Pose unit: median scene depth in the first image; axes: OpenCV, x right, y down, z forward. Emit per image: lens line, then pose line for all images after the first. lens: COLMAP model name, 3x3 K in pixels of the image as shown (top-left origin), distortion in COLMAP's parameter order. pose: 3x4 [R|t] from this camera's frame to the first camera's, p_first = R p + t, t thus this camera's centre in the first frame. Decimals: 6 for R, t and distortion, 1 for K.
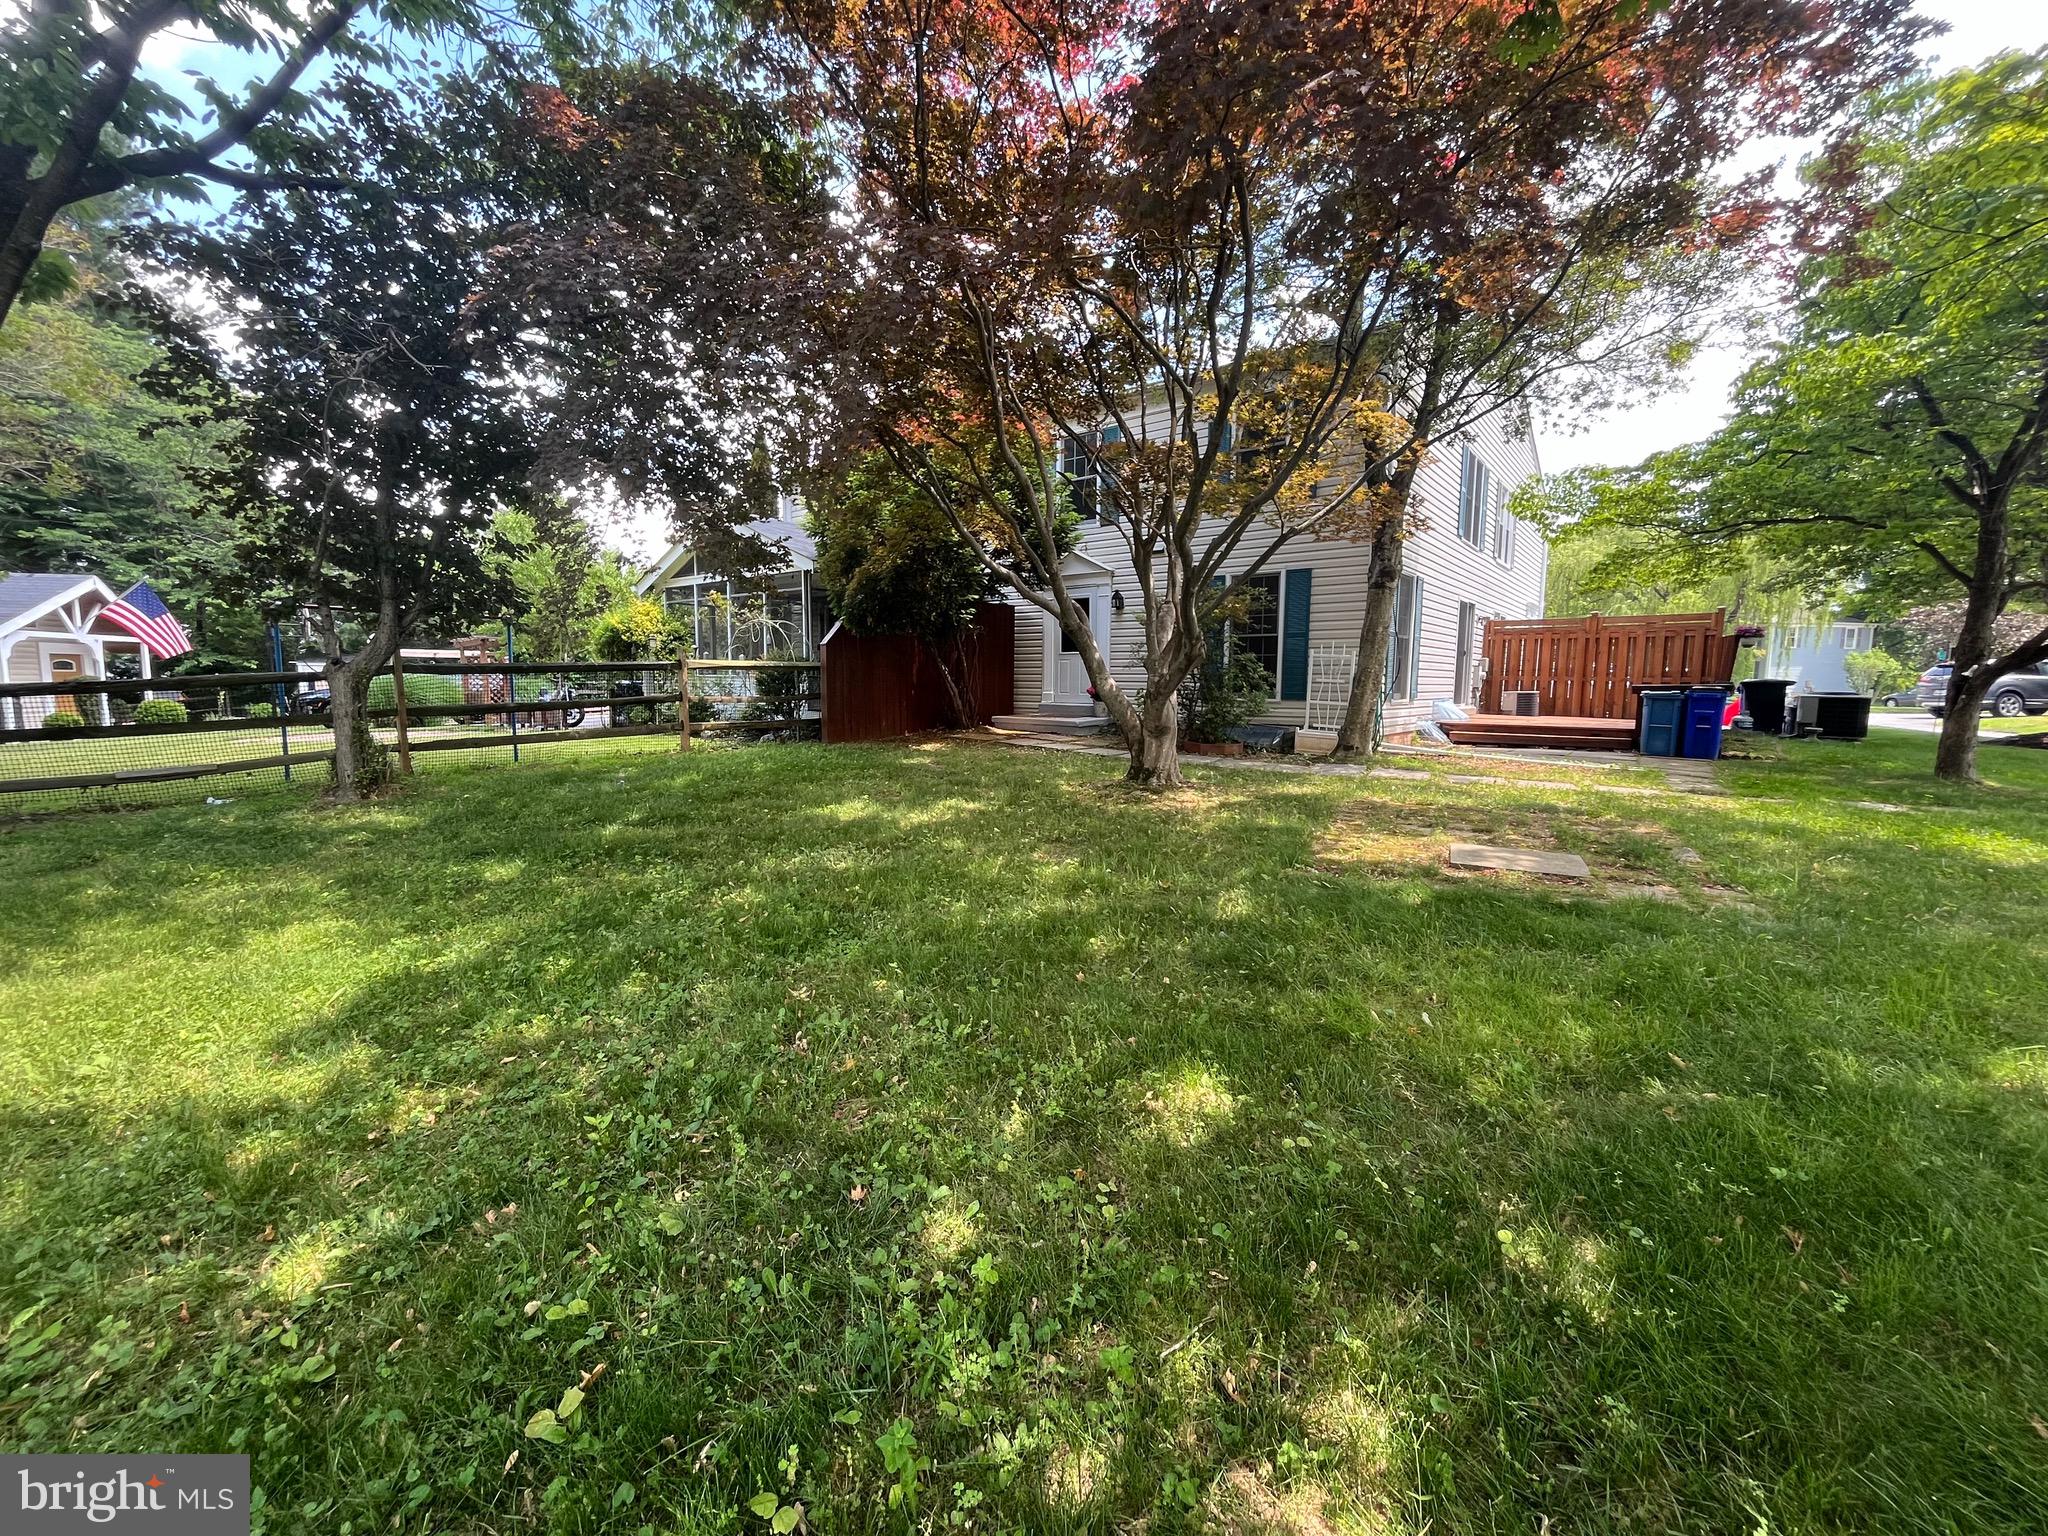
lens RADIAL K [[834.9, 0, 1015.4], [0, 834.9, 760.8], [0, 0, 1]] dist [-0.000305, 0.000504]
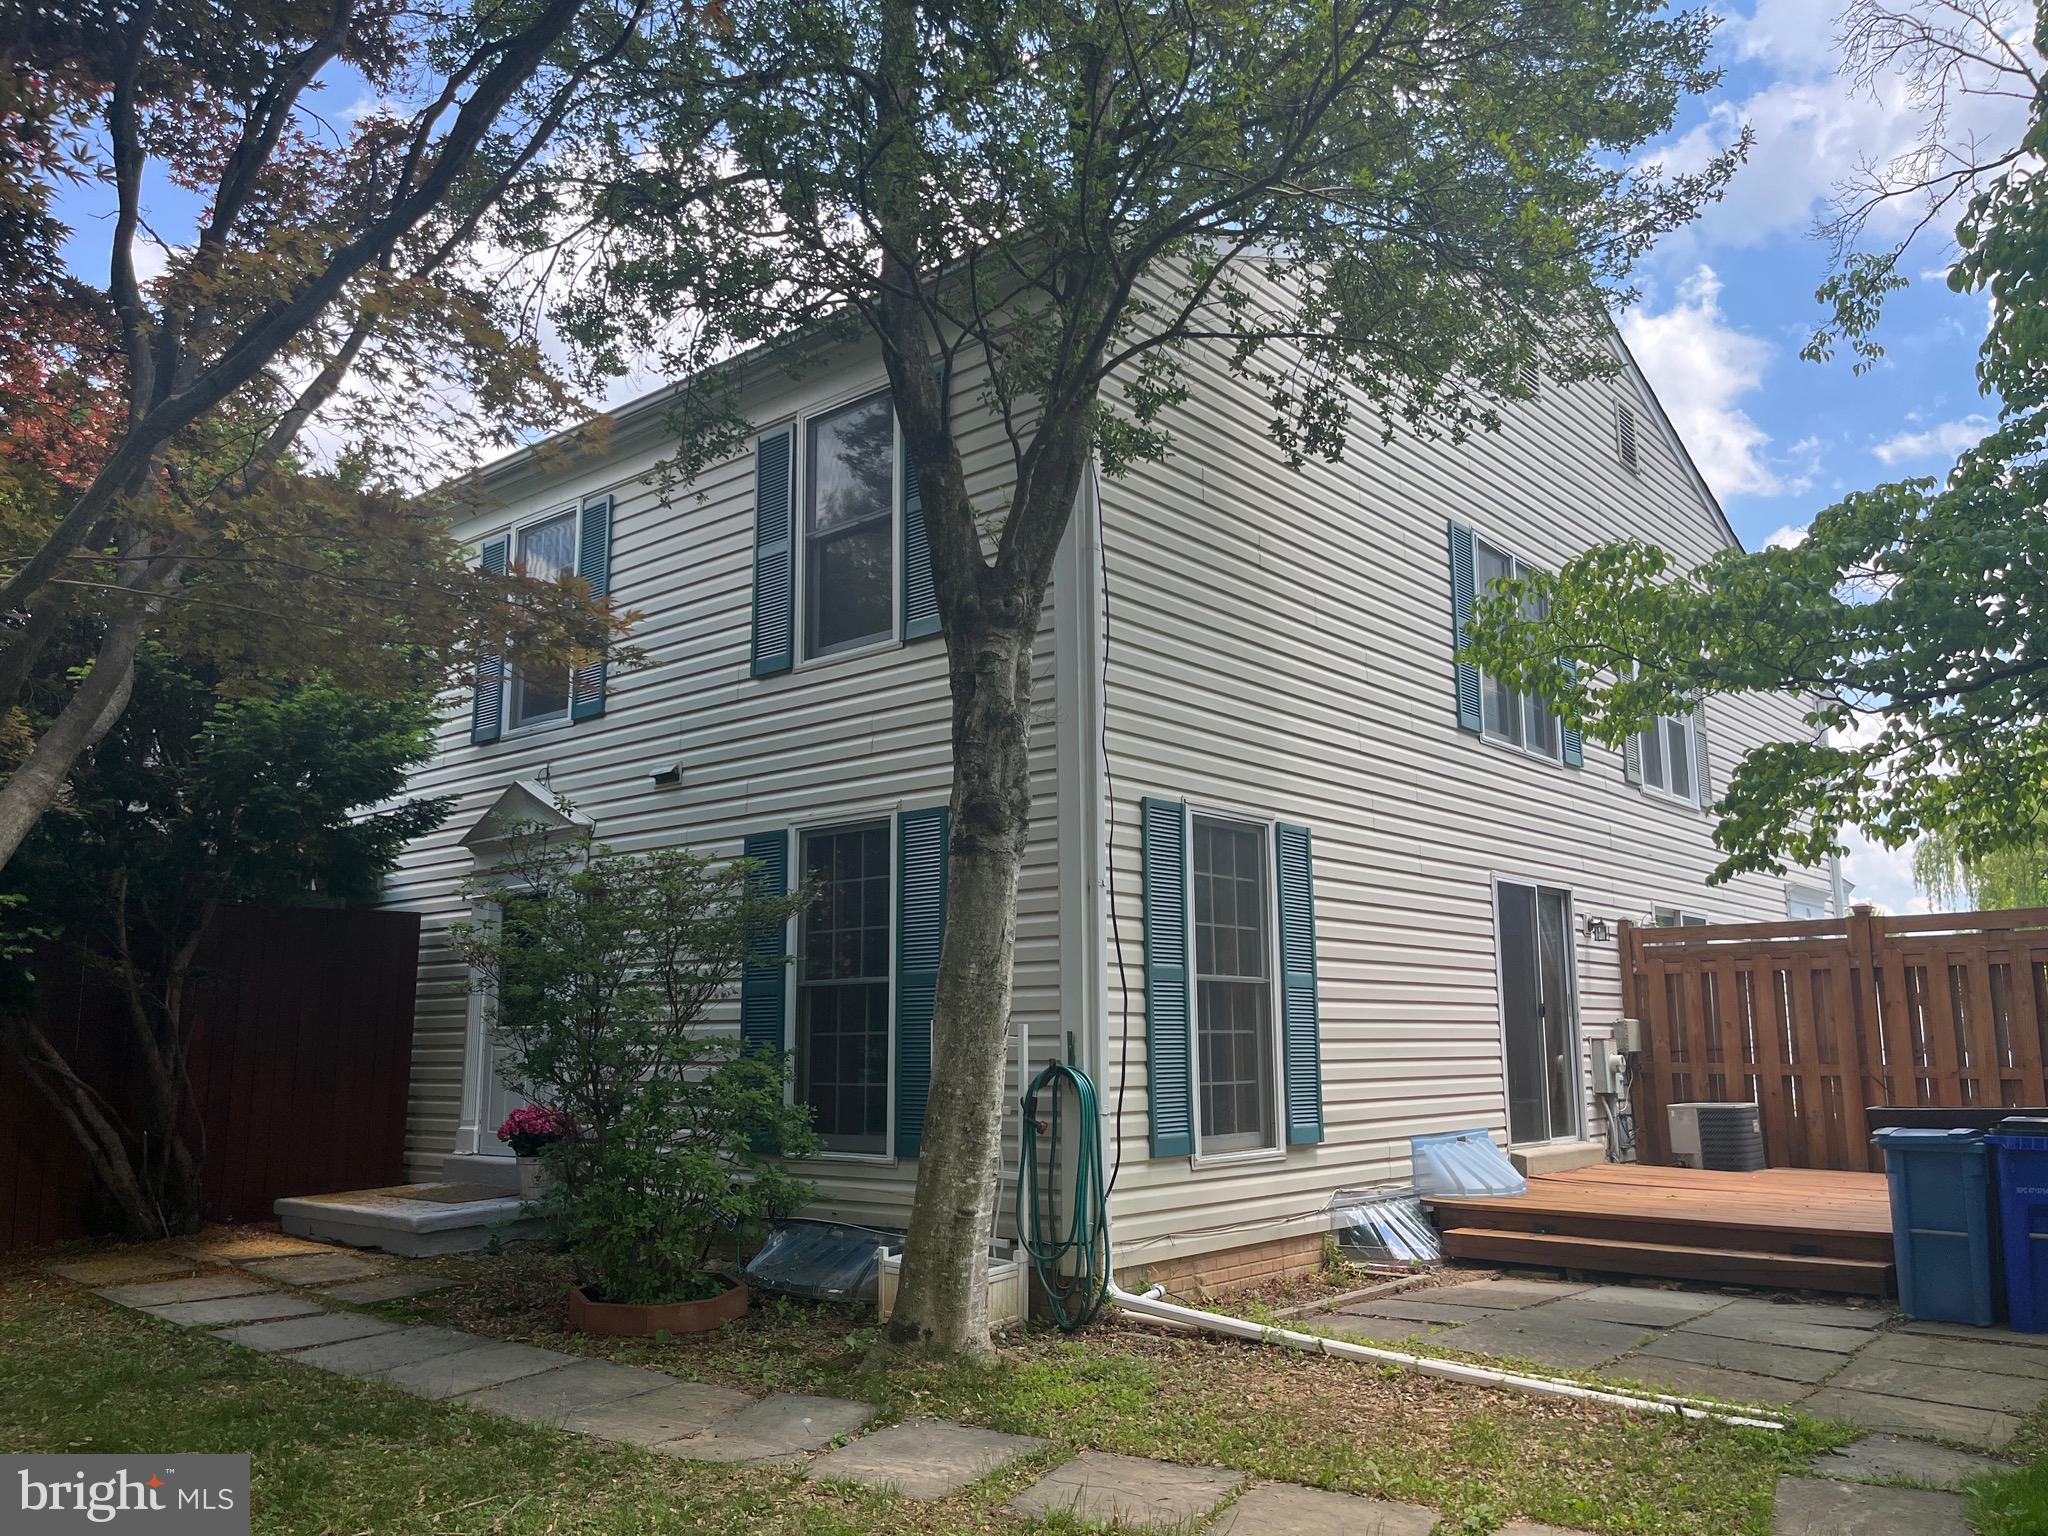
lens RADIAL K [[1557.1, 0, 1032.7], [0, 1557.1, 776.1], [0, 0, 1]] dist [0.065092, -0.077224]
pose [[0.999727, -0.016969, -0.016036, 0.345332], [0.012121, 0.964247, -0.264729, -0.045899], [0.019955, 0.264462, 0.964190, 0.260003]]
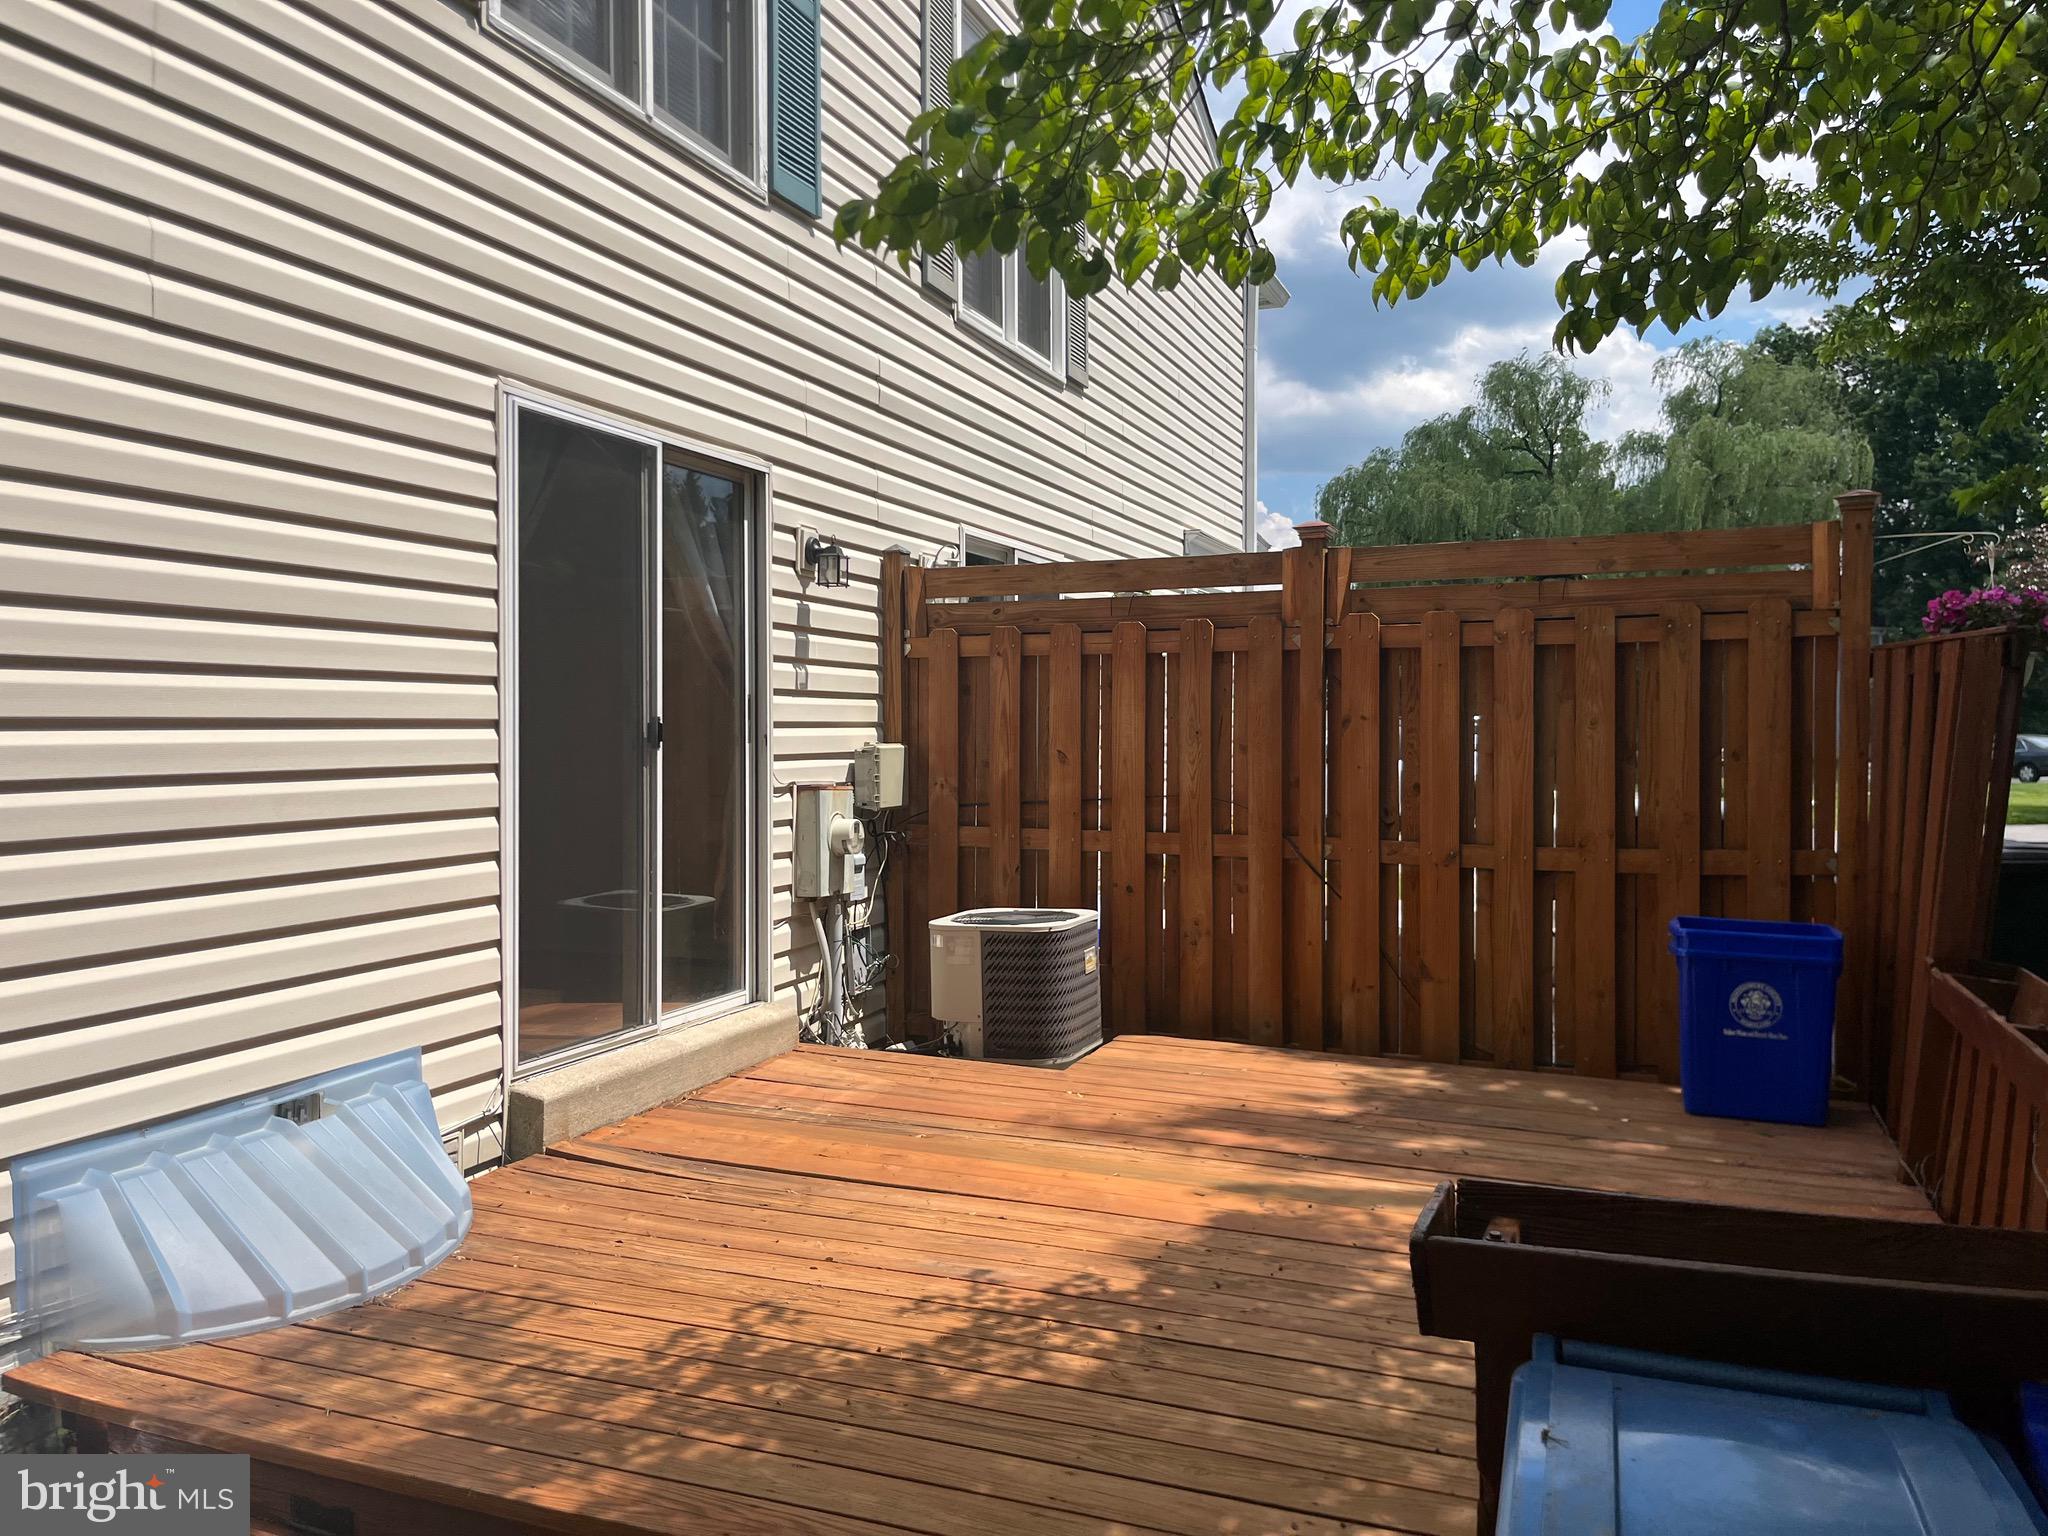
lens RADIAL K [[1557.1, 0, 1032.7], [0, 1557.1, 776.1], [0, 0, 1]] dist [0.065092, -0.077224]
pose [[0.946746, -0.019633, 0.321384, 0.565095], [0.041999, 0.997142, -0.062807, -0.106482], [-0.319232, 0.072960, 0.944864, 0.730926]]
